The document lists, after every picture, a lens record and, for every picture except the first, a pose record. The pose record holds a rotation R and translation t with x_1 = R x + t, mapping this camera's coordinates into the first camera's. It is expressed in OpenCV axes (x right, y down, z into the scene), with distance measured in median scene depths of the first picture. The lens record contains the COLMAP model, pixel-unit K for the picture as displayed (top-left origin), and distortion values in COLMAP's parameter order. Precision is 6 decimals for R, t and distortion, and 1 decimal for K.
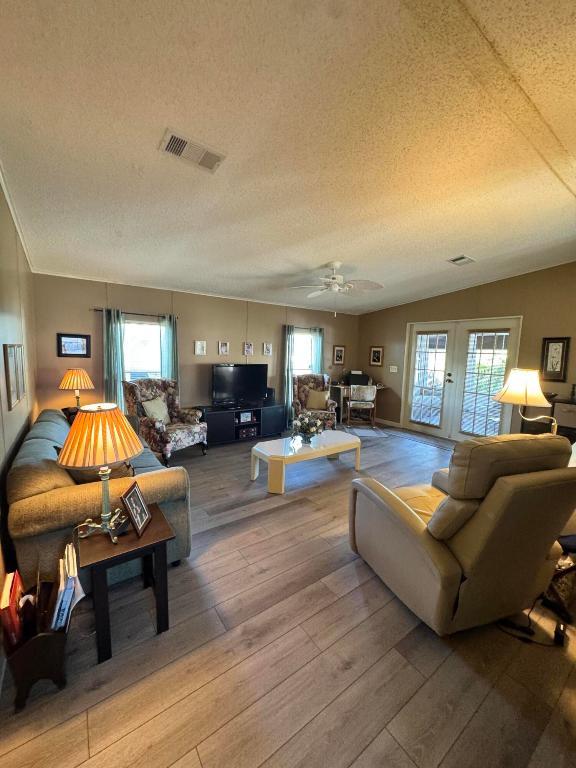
lens RADIAL K [[306.0, 0, 288.0], [0, 306.0, 384.0], [0, 0, 1]] dist [0.000033, 0.000083]
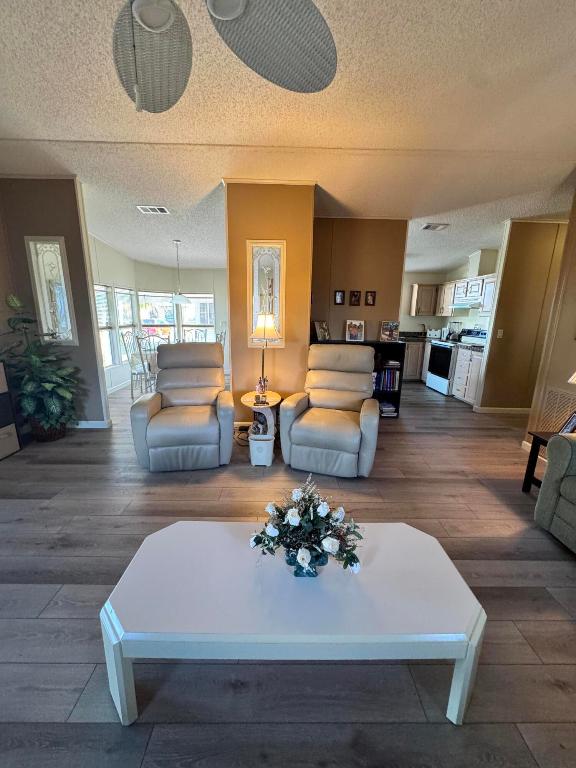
lens RADIAL K [[306.0, 0, 288.0], [0, 306.0, 384.0], [0, 0, 1]] dist [0.000033, 0.000083]
pose [[-0.818698, -0.193267, 0.540723, -0.044119], [0.024159, 0.929231, 0.368709, -0.089022], [-0.573716, 0.314925, -0.756091, 0.790649]]
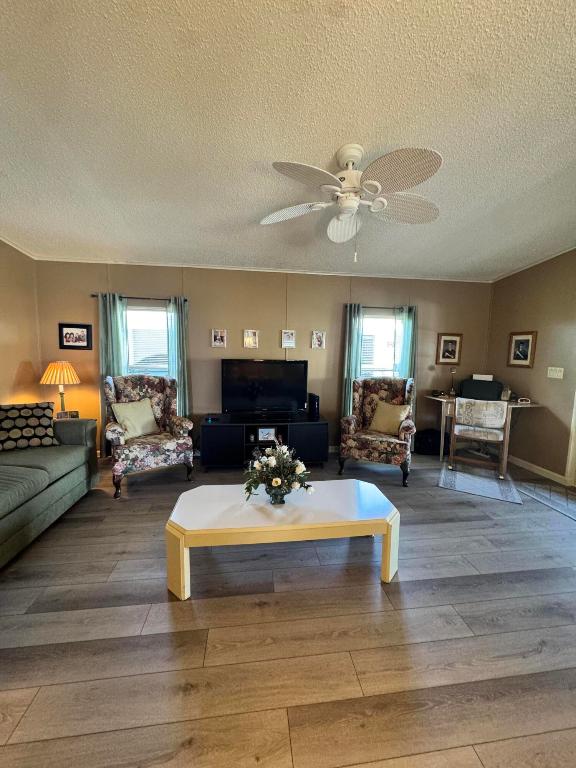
lens RADIAL K [[306.0, 0, 288.0], [0, 306.0, 384.0], [0, 0, 1]] dist [0.000033, 0.000083]
pose [[0.881493, 0.040421, -0.470464, 0.205743], [-0.044910, 0.998990, 0.001685, -0.010039], [0.470057, 0.019644, 0.882418, 0.343937]]
